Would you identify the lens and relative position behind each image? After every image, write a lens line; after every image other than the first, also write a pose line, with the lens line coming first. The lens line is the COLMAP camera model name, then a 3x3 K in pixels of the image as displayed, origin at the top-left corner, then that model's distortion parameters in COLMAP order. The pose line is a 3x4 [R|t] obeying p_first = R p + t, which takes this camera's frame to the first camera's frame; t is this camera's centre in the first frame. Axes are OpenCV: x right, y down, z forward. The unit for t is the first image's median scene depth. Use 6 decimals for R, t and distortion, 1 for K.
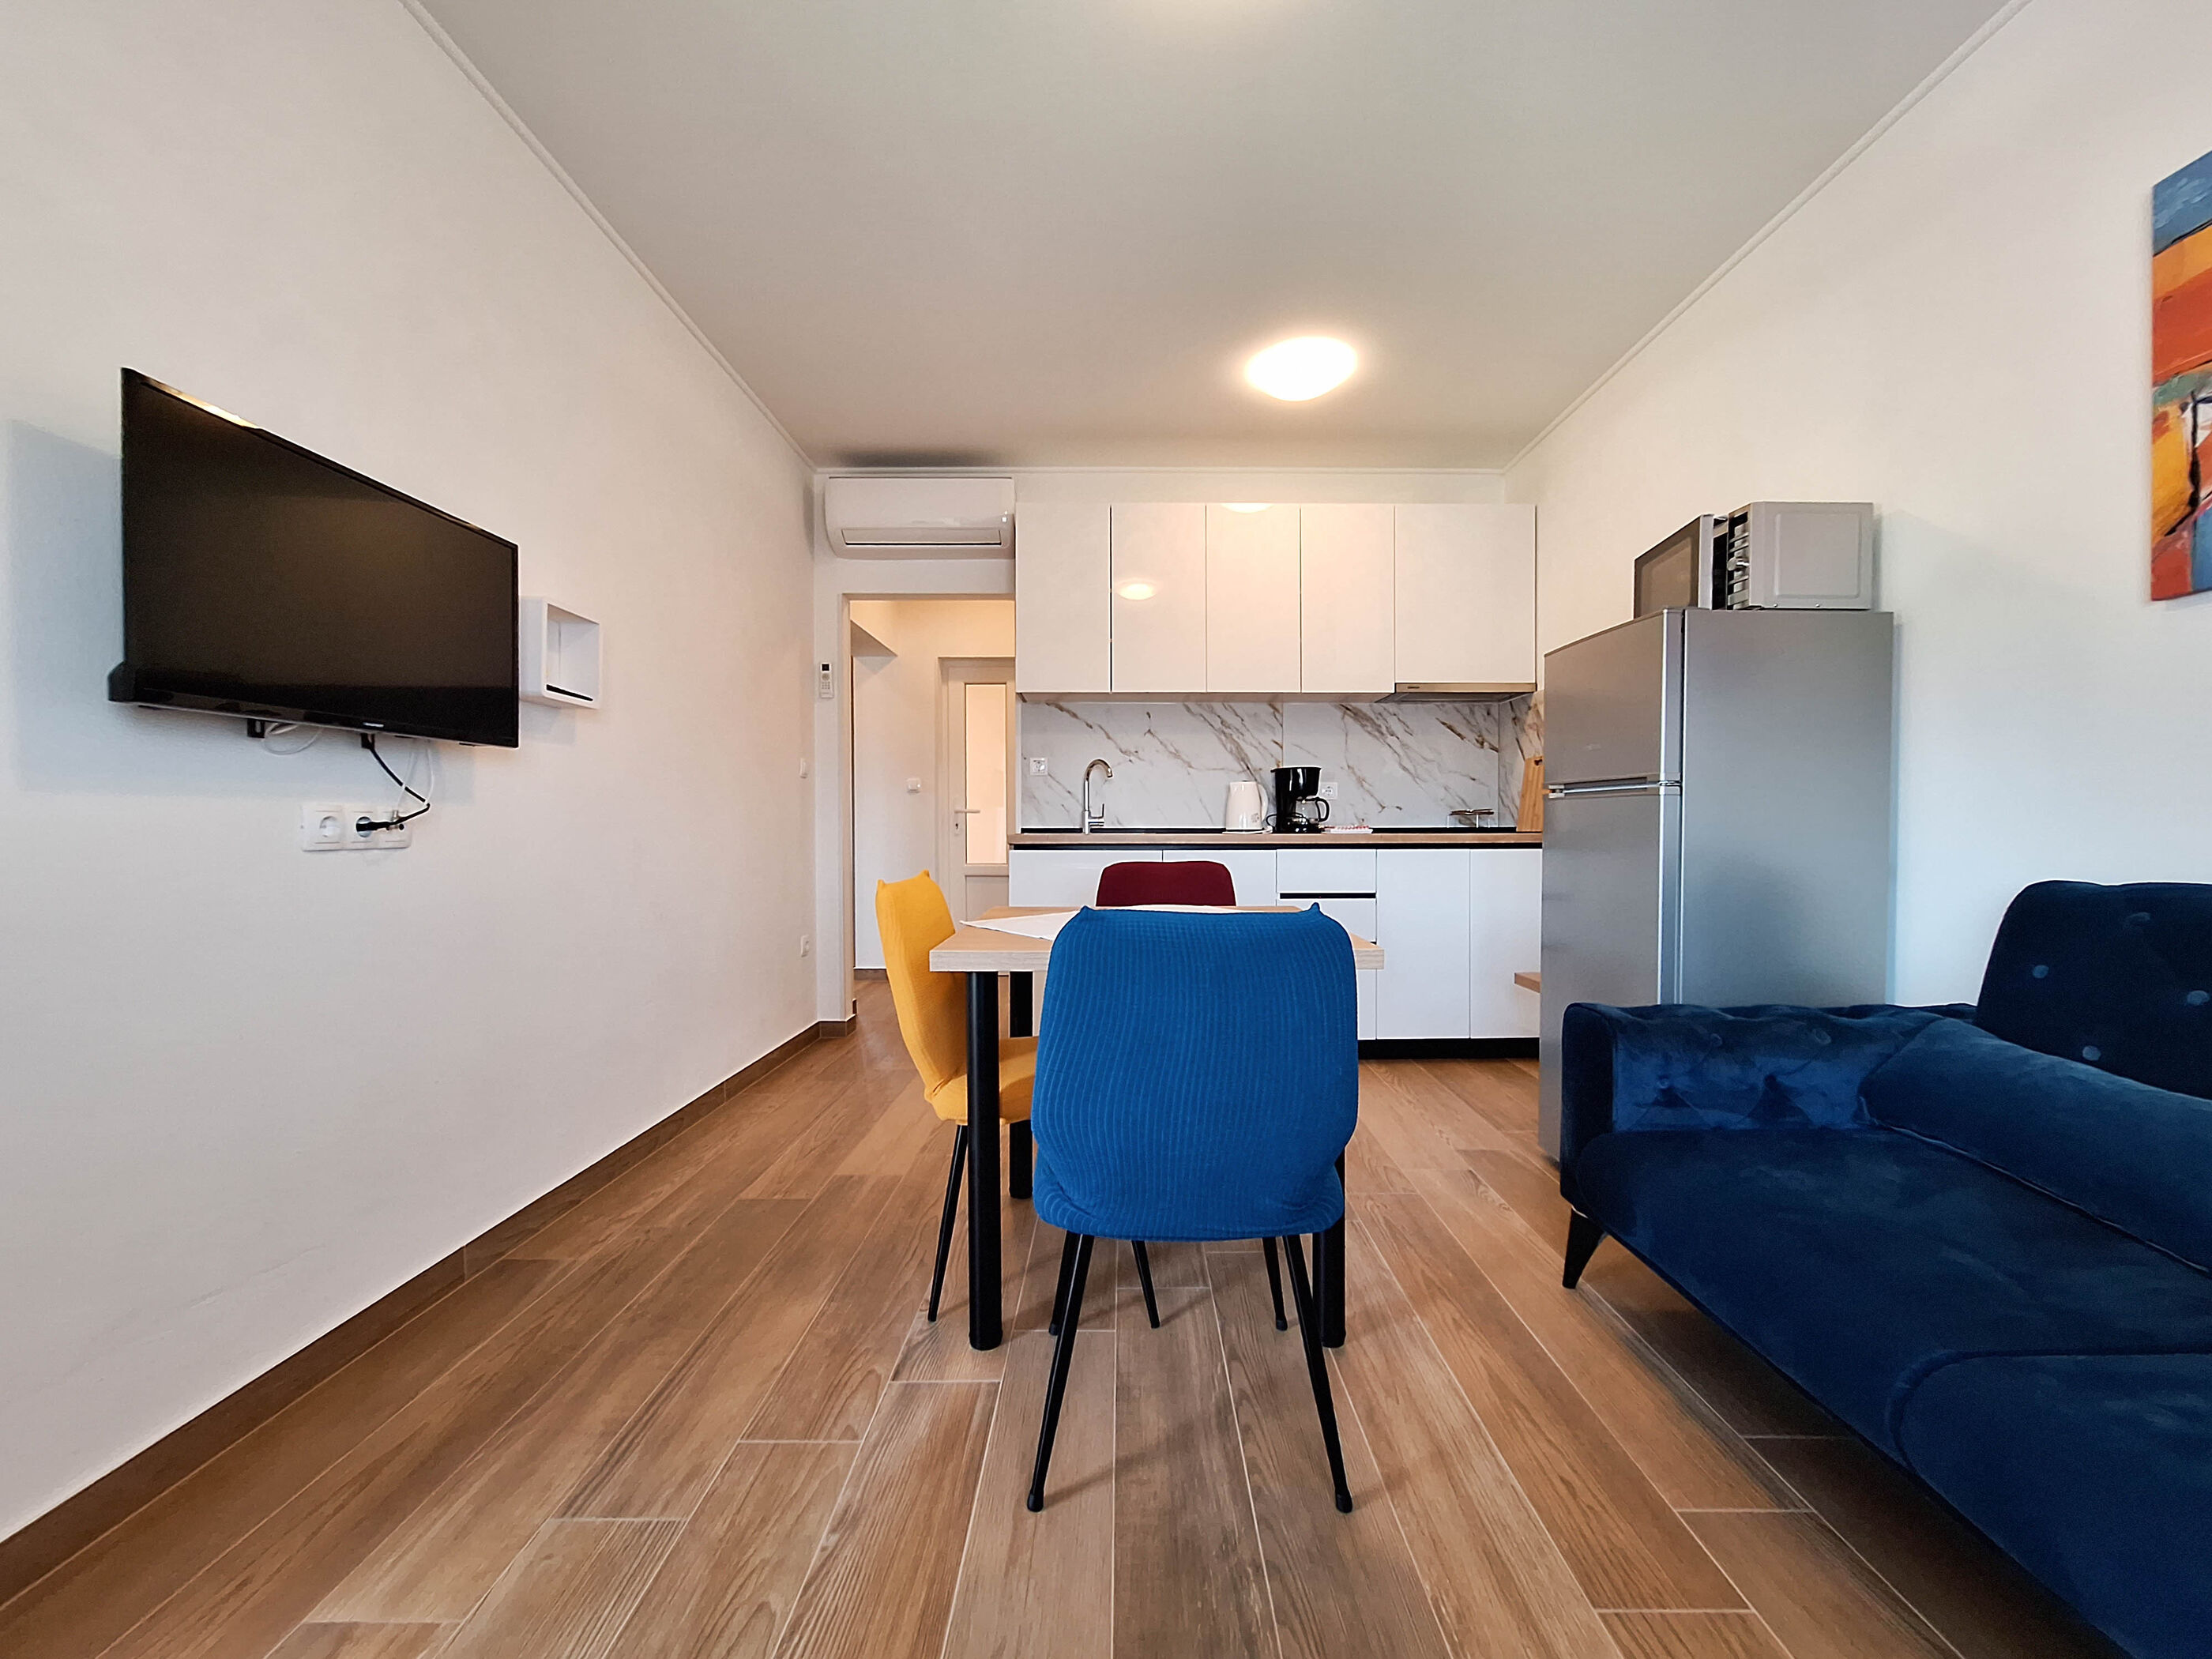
lens RADIAL K [[877.0, 0, 1122.6], [0, 877.0, 837.6], [0, 0, 1]] dist [-0.001620, 0.000390]
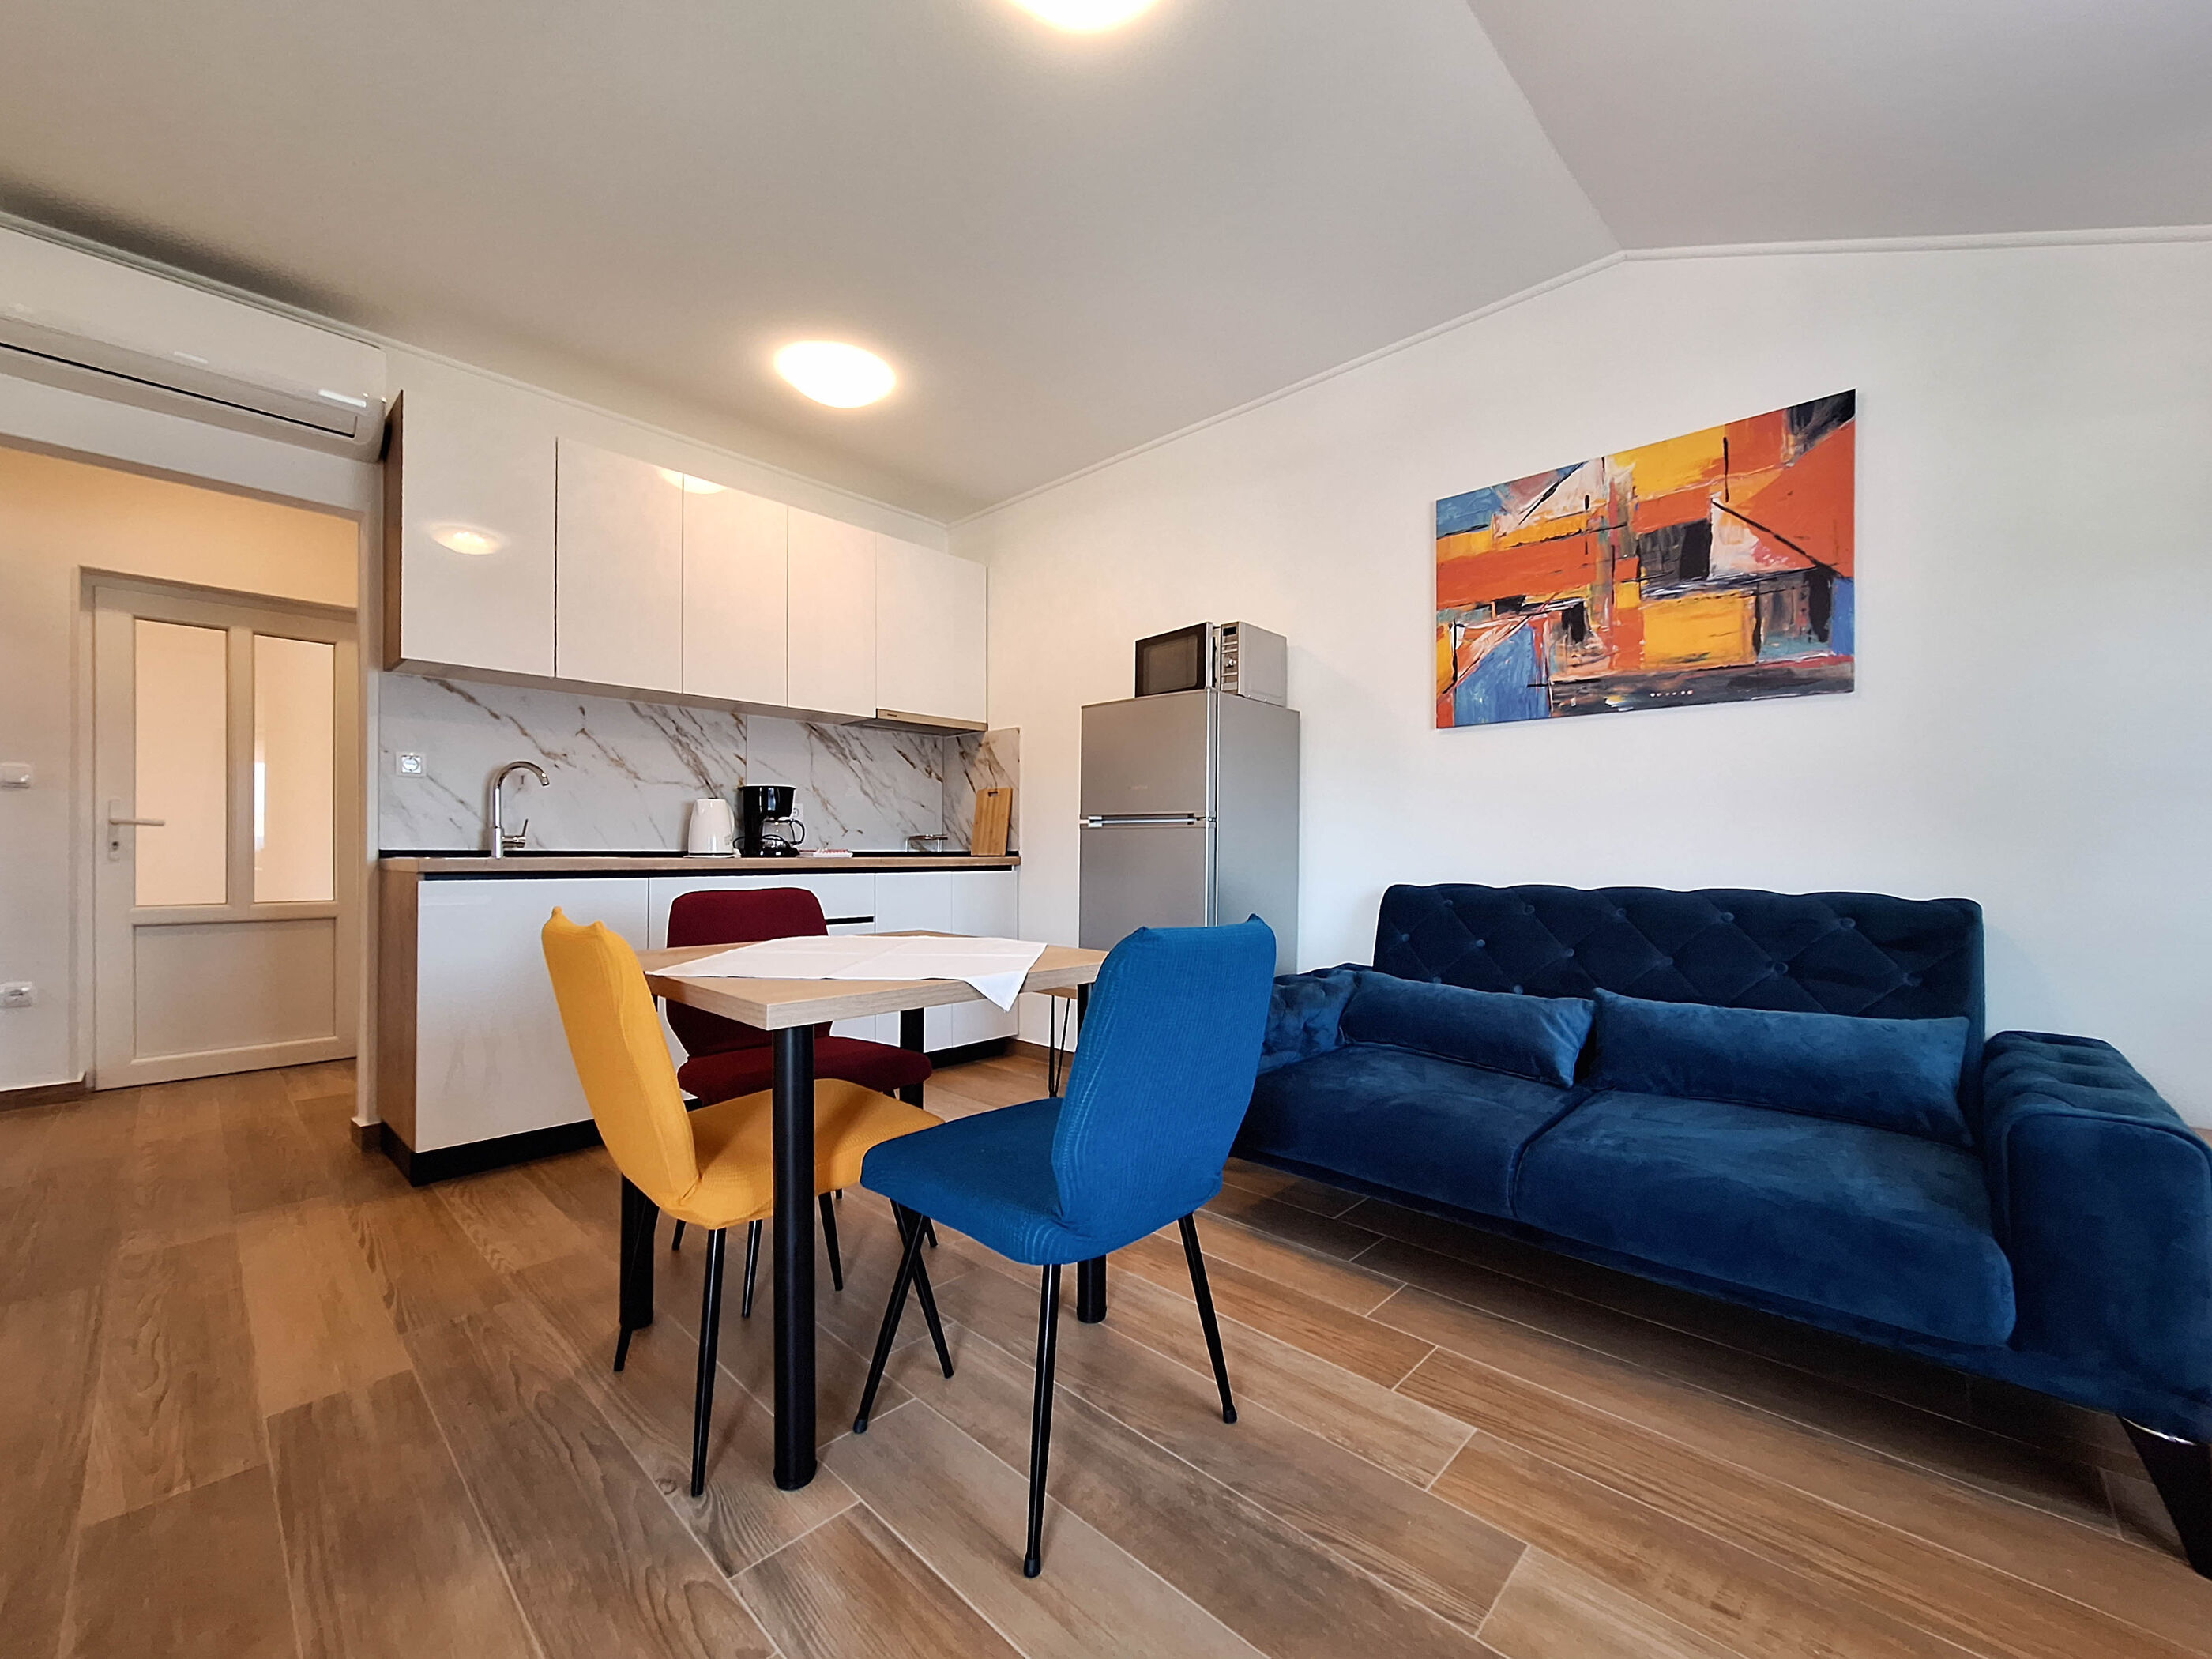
lens RADIAL K [[889.2, 0, 1122.1], [0, 889.2, 852.4], [0, 0, 1]] dist [-0.000580, 0.000125]
pose [[0.683204, 0.001529, 0.730226, -0.261157], [0.005019, 0.999964, -0.006790, -0.001834], [-0.730211, 0.008304, 0.683172, 0.095156]]
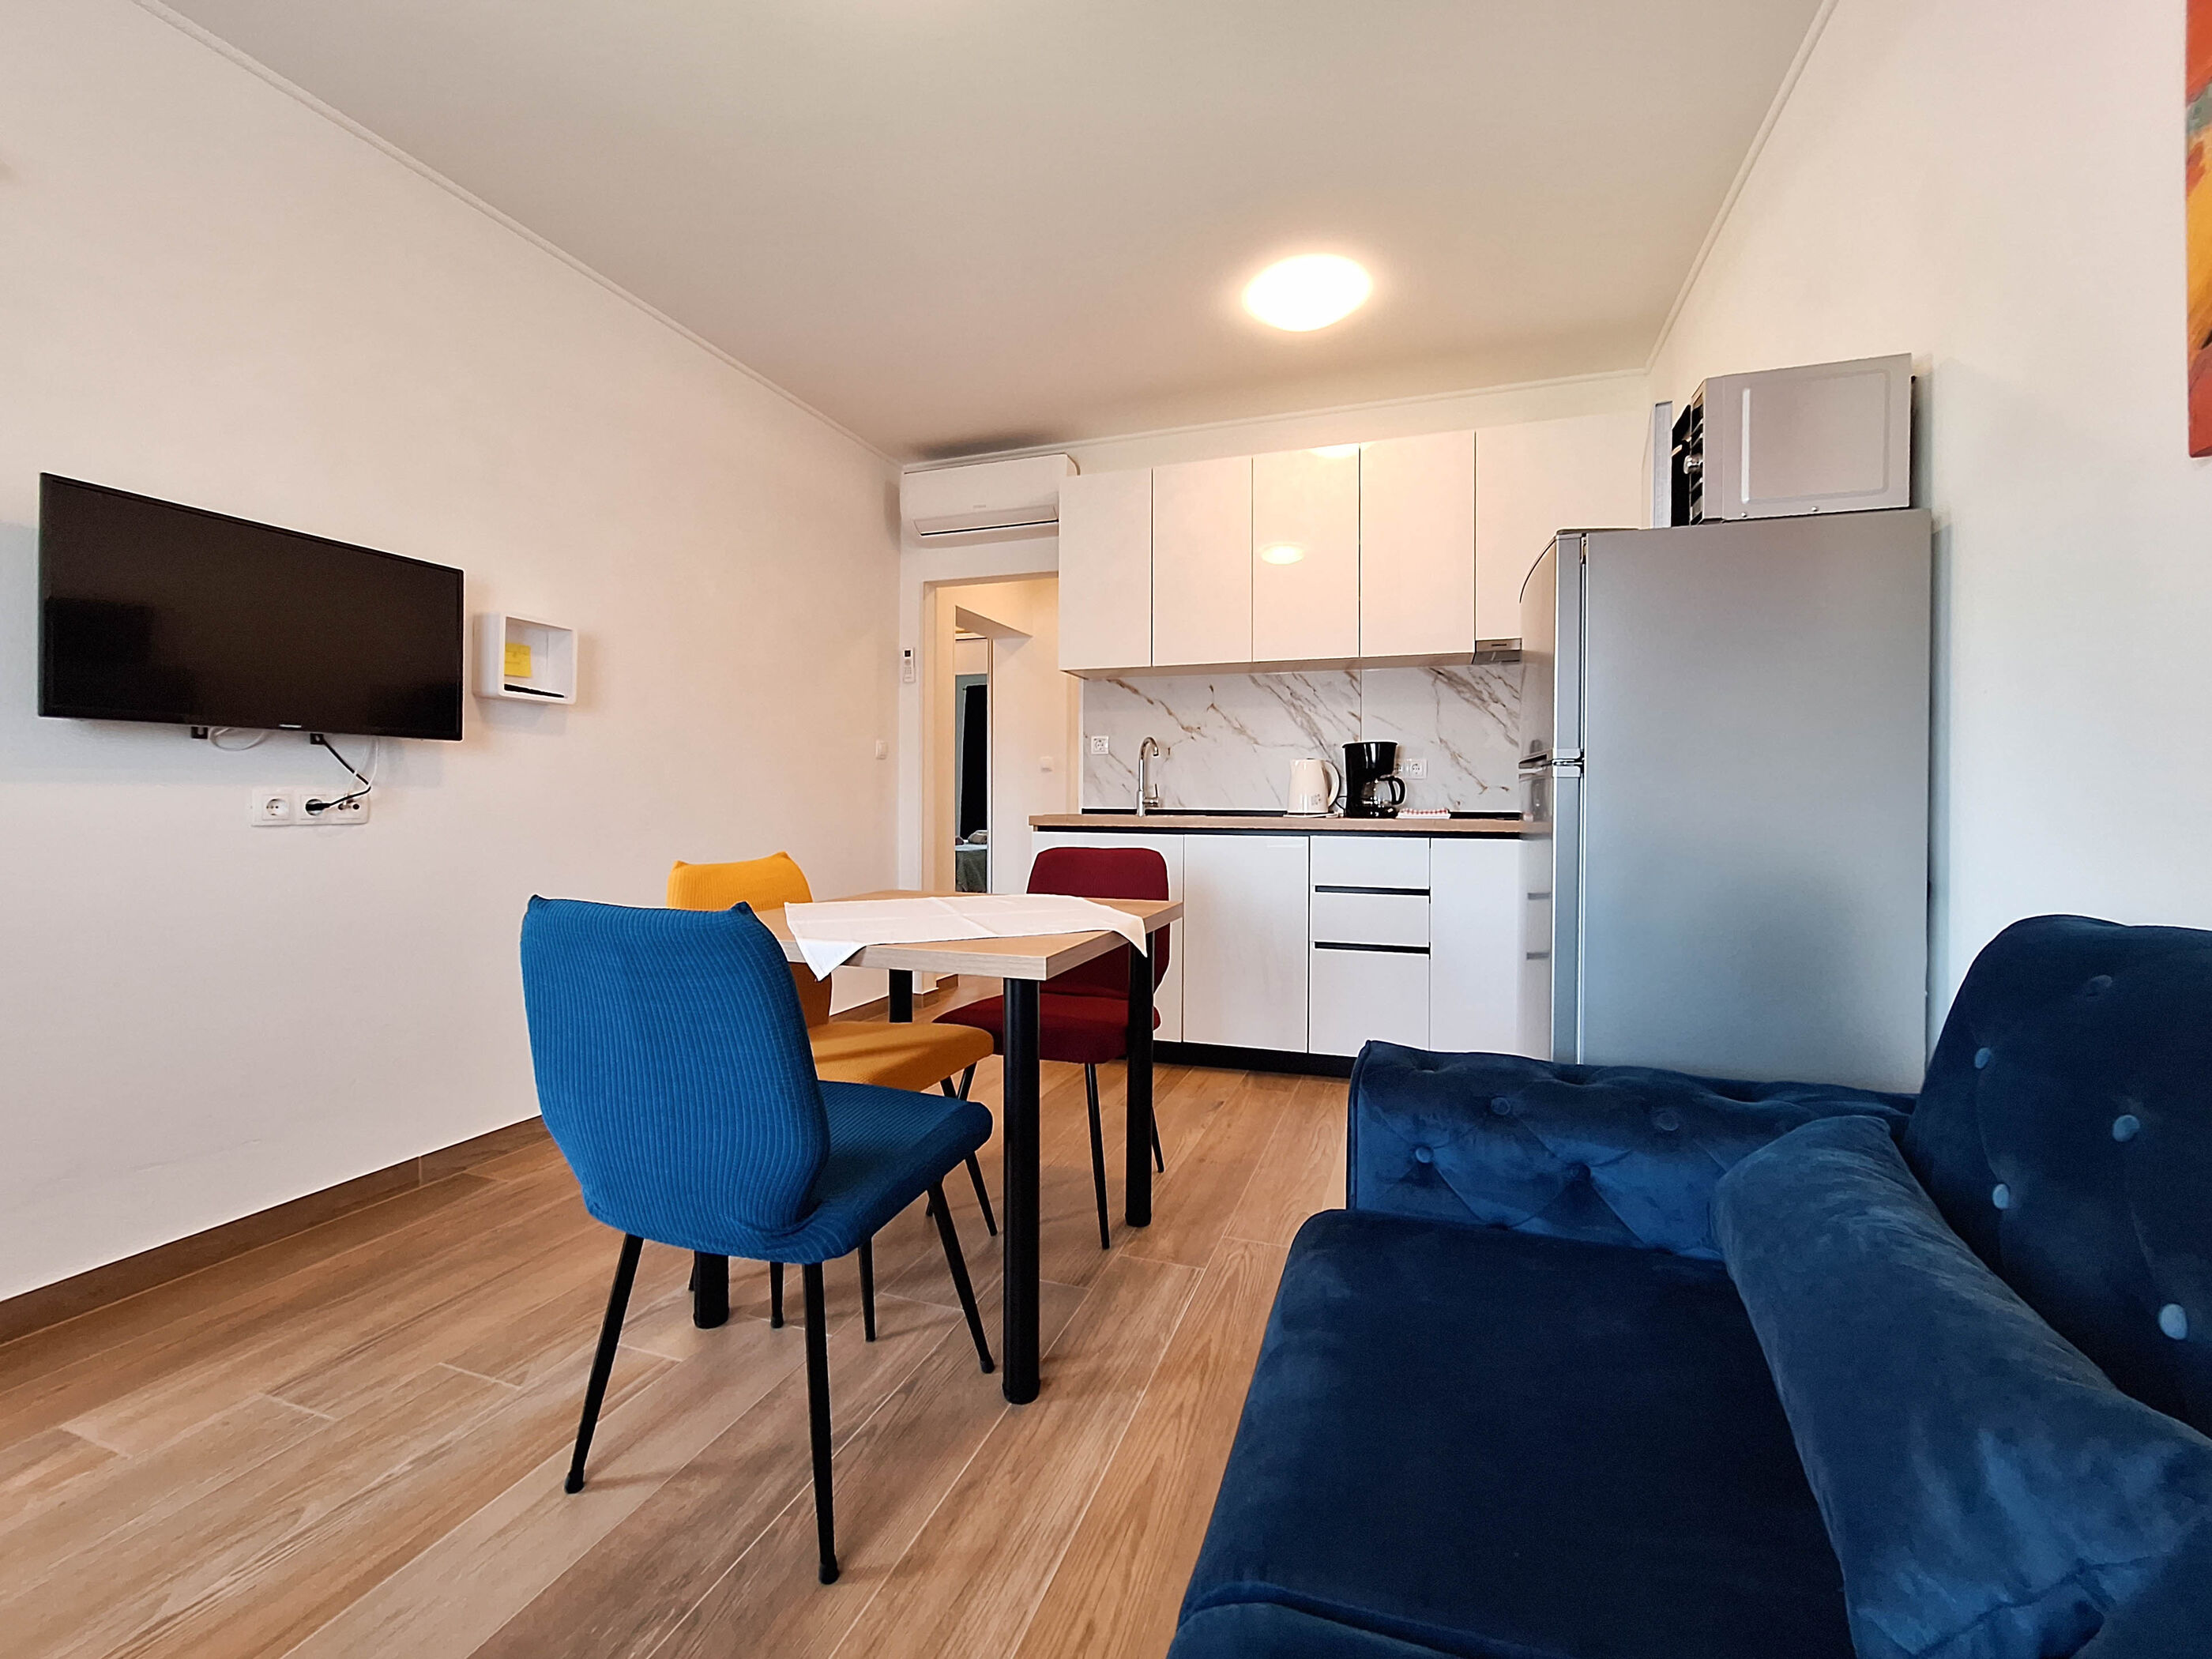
lens RADIAL K [[904.9, 0, 1119.3], [0, 904.9, 801.9], [0, 0, 1]] dist [-0.000645, 0.000159]
pose [[0.943709, 0.006982, -0.330702, 0.293261], [-0.011662, 0.999858, -0.012170, -0.007720], [0.330570, 0.015342, 0.943657, 0.074901]]
